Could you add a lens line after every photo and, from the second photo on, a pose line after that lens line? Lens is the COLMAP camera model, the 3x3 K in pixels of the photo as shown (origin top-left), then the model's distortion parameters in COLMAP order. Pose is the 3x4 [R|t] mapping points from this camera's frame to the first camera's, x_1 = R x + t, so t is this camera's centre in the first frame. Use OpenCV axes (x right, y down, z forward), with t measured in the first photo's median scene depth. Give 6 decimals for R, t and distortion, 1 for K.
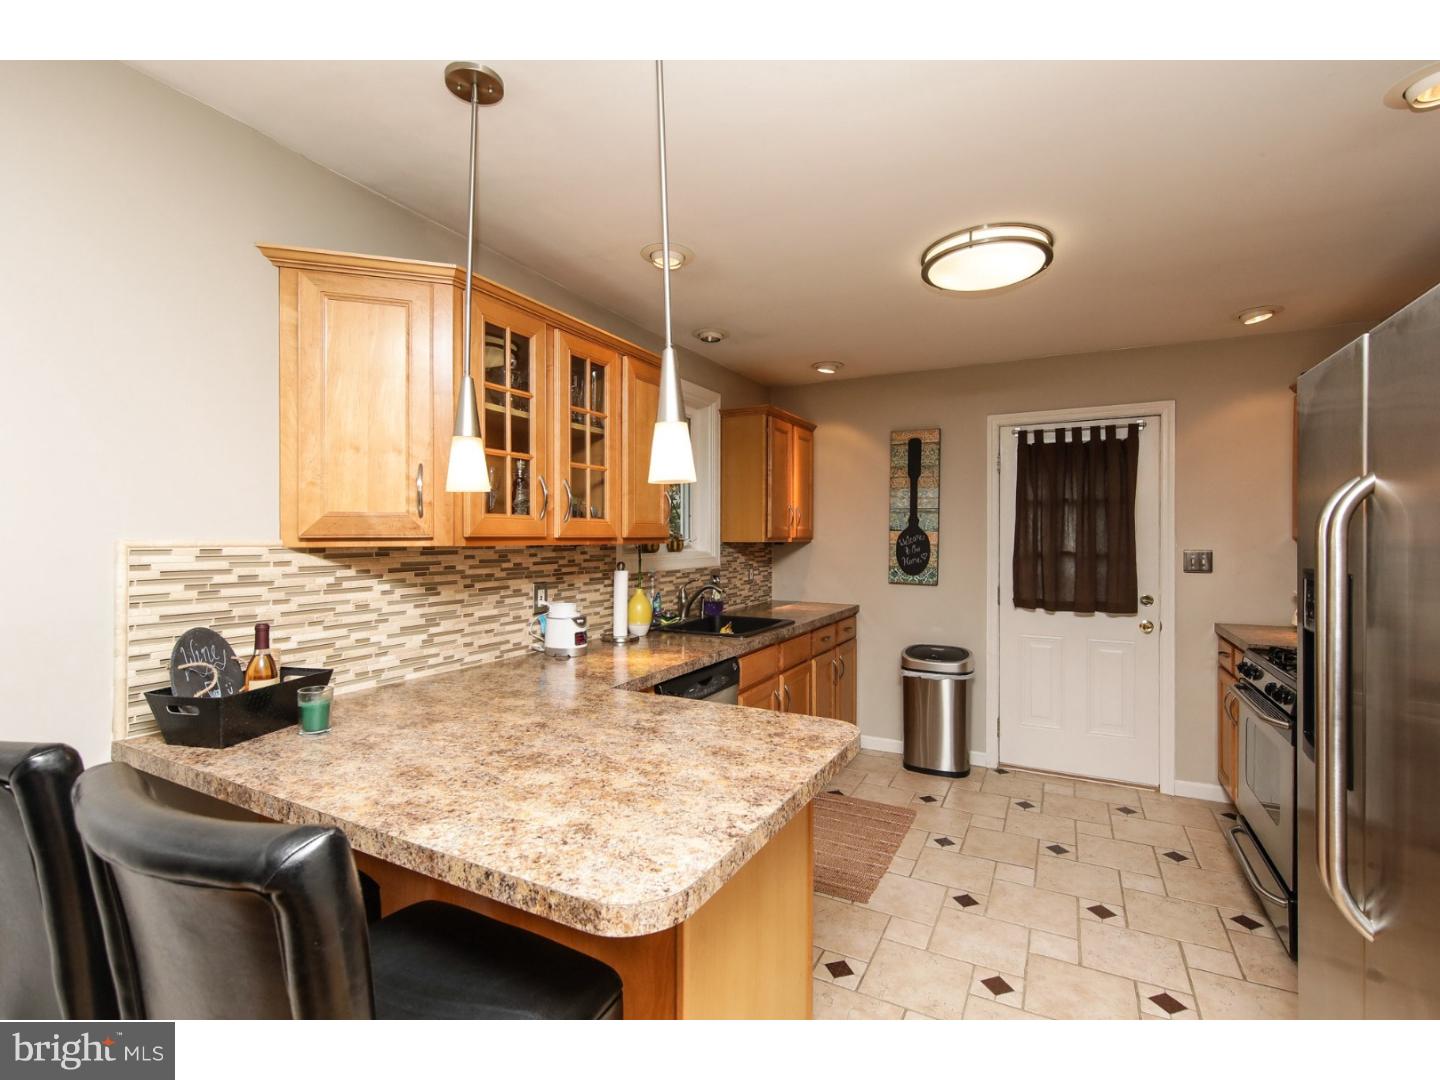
lens RADIAL K [[661.6, 0, 717.0], [0, 661.6, 534.5], [0, 0, 1]] dist [-0.009448, 0.000267]
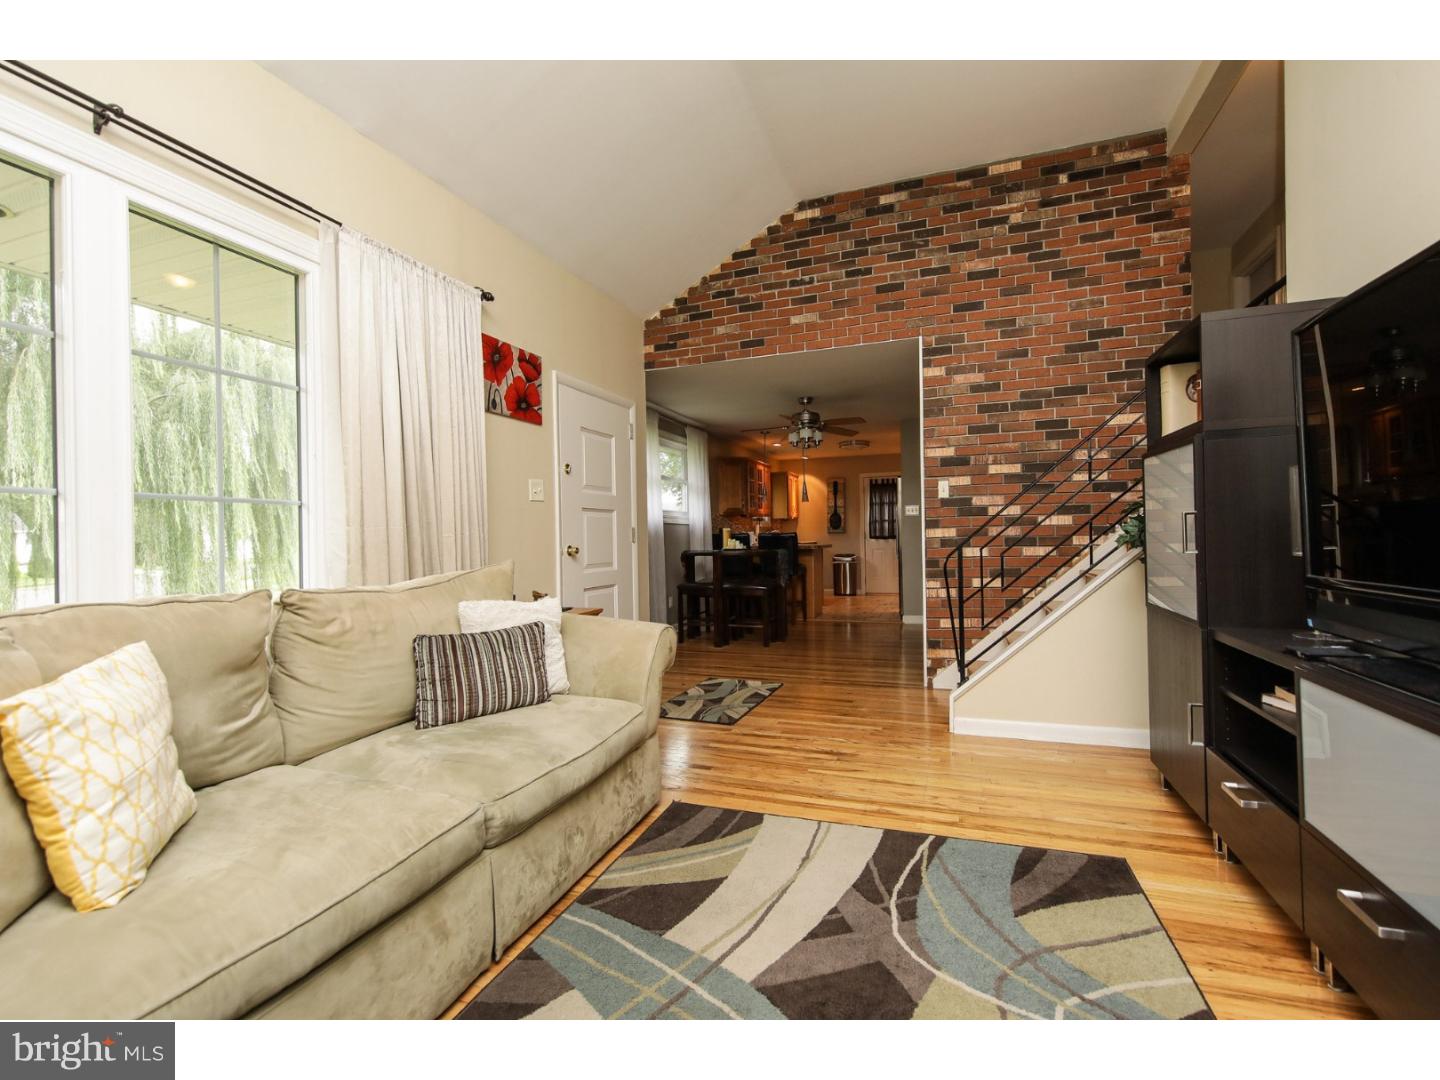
lens RADIAL K [[661.6, 0, 725.2], [0, 661.6, 548.0], [0, 0, 1]] dist [-0.009448, 0.000267]
pose [[0.990029, -0.029723, 0.137693, -0.902054], [0.027350, 0.999444, 0.019091, 0.115693], [-0.138184, -0.015135, 0.990291, -2.776956]]
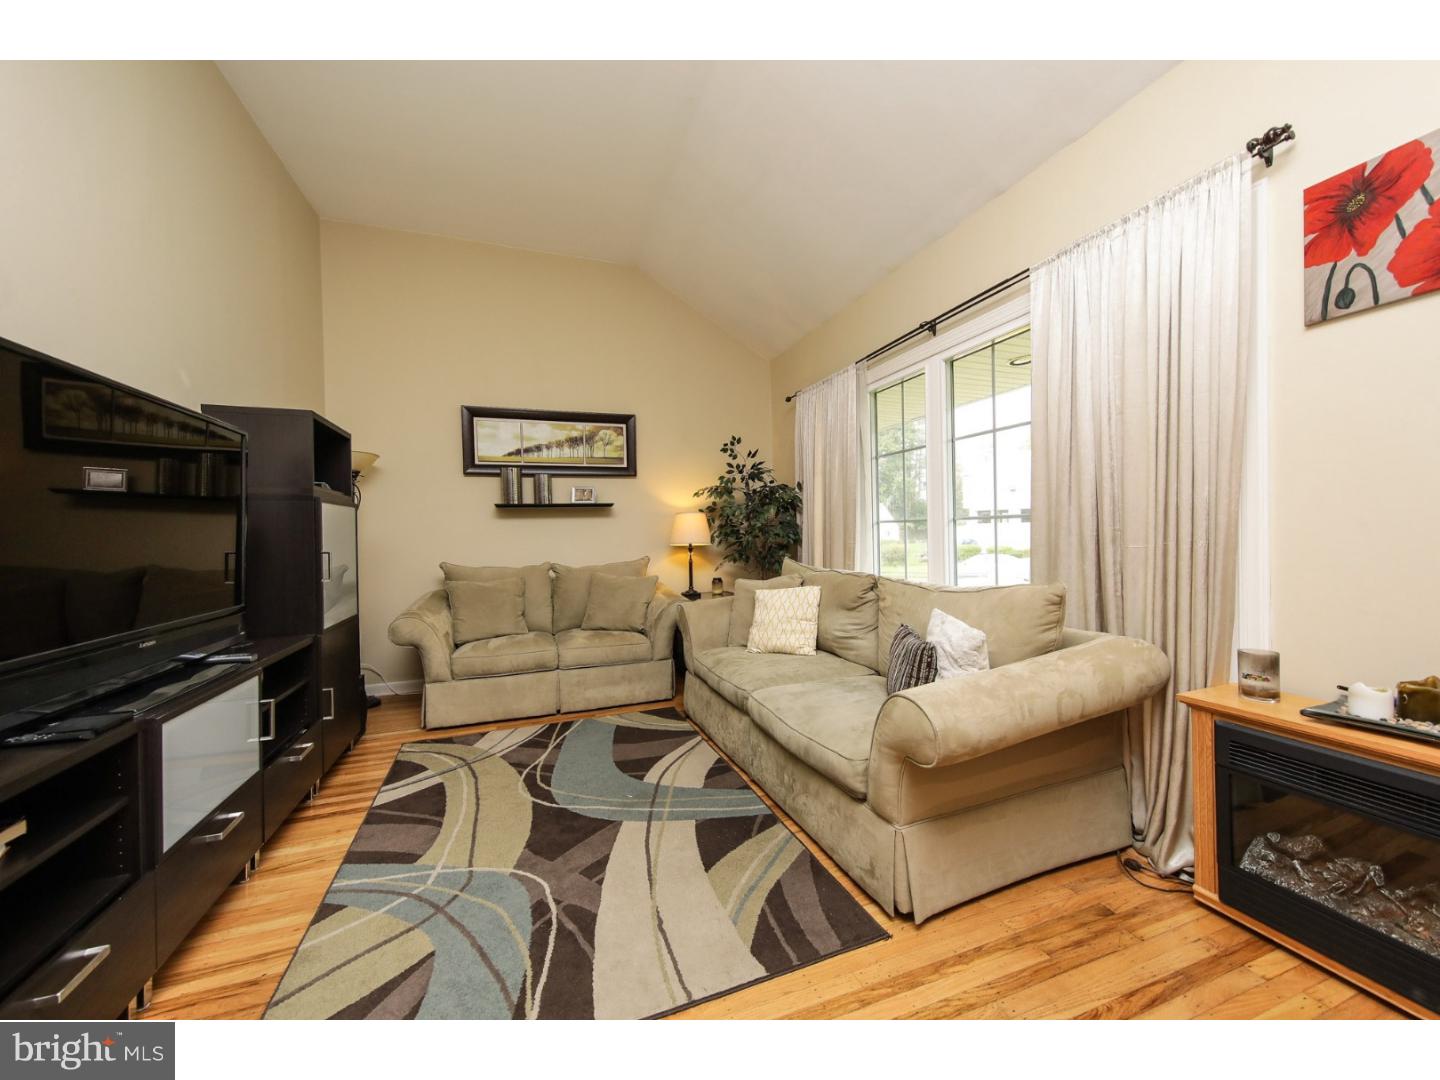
lens RADIAL K [[562.7, 0, 730.6], [0, 562.7, 526.5], [0, 0, 1]] dist [0.000229, -0.000328]
pose [[-0.683235, 0.001653, -0.730197, -0.258595], [0.019652, 0.999677, -0.016124, 0.076990], [0.729934, -0.025366, -0.683046, -1.410273]]
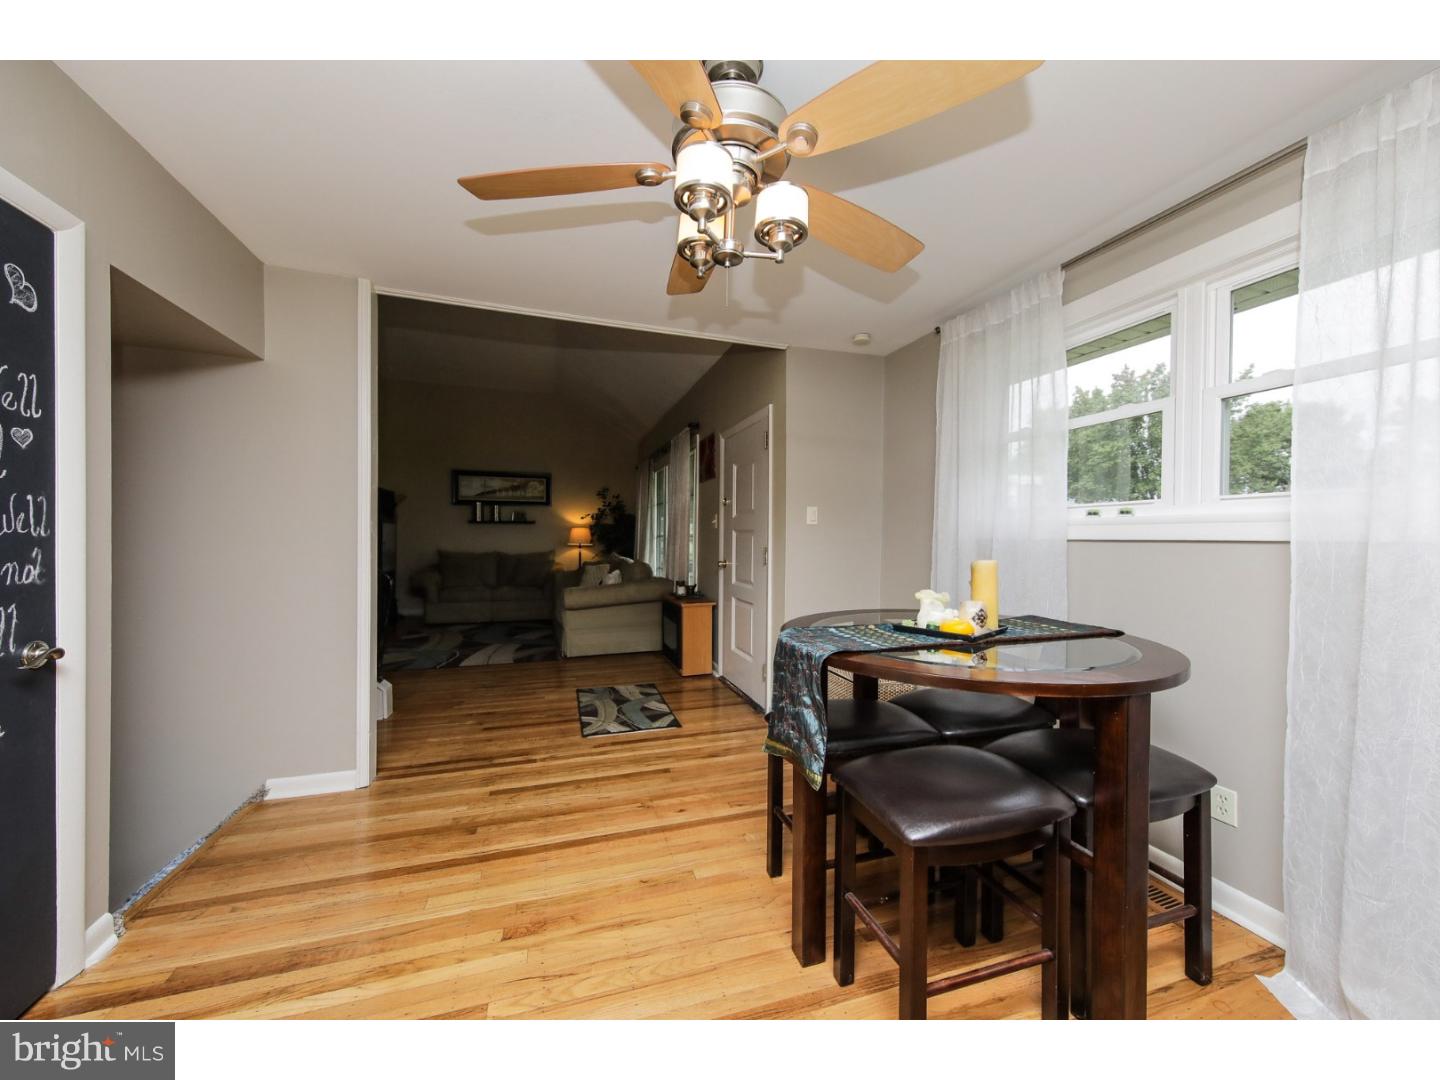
lens RADIAL K [[492.9, 0, 805.3], [0, 492.9, 541.5], [0, 0, 1]] dist [-0.021876, -0.000149]
pose [[-0.578375, 0.002883, -0.815766, 0.179609], [-0.002202, 0.999985, 0.005096, 0.067408], [0.815768, 0.004744, -0.578360, 0.216657]]
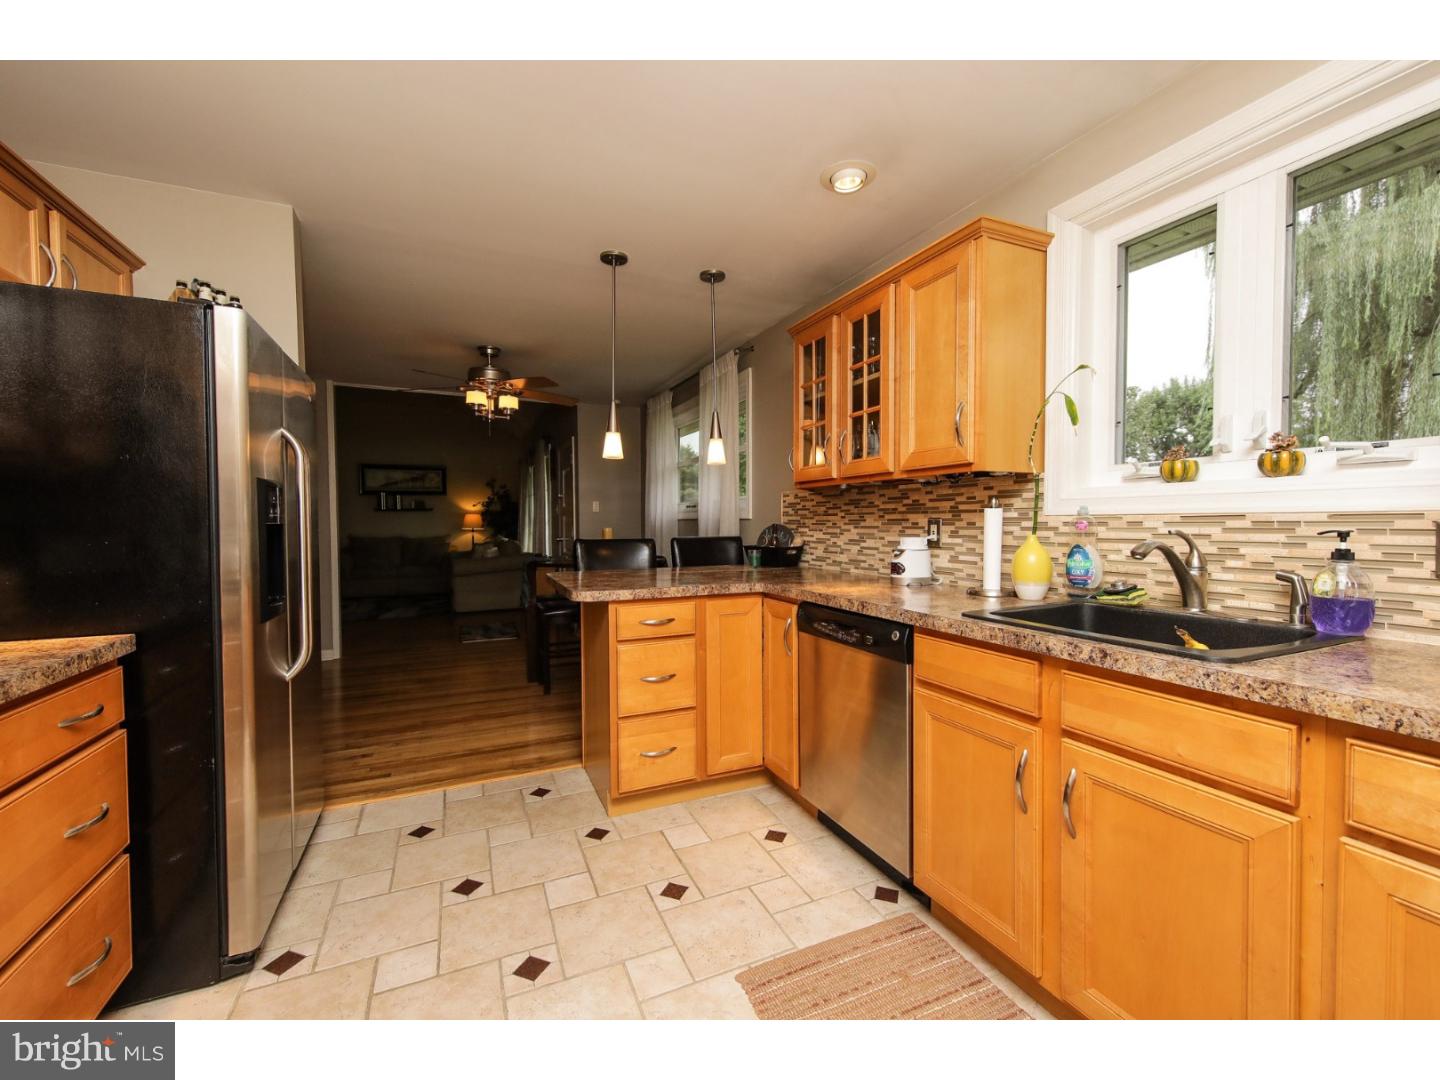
lens RADIAL K [[598.6, 0, 726.9], [0, 598.6, 536.5], [0, 0, 1]] dist [0.012089, 0.000186]
pose [[-0.621901, 0.022754, -0.782765, 0.695603], [0.008166, 0.999712, 0.022572, 0.077641], [0.783054, 0.007645, -0.621907, 1.338815]]
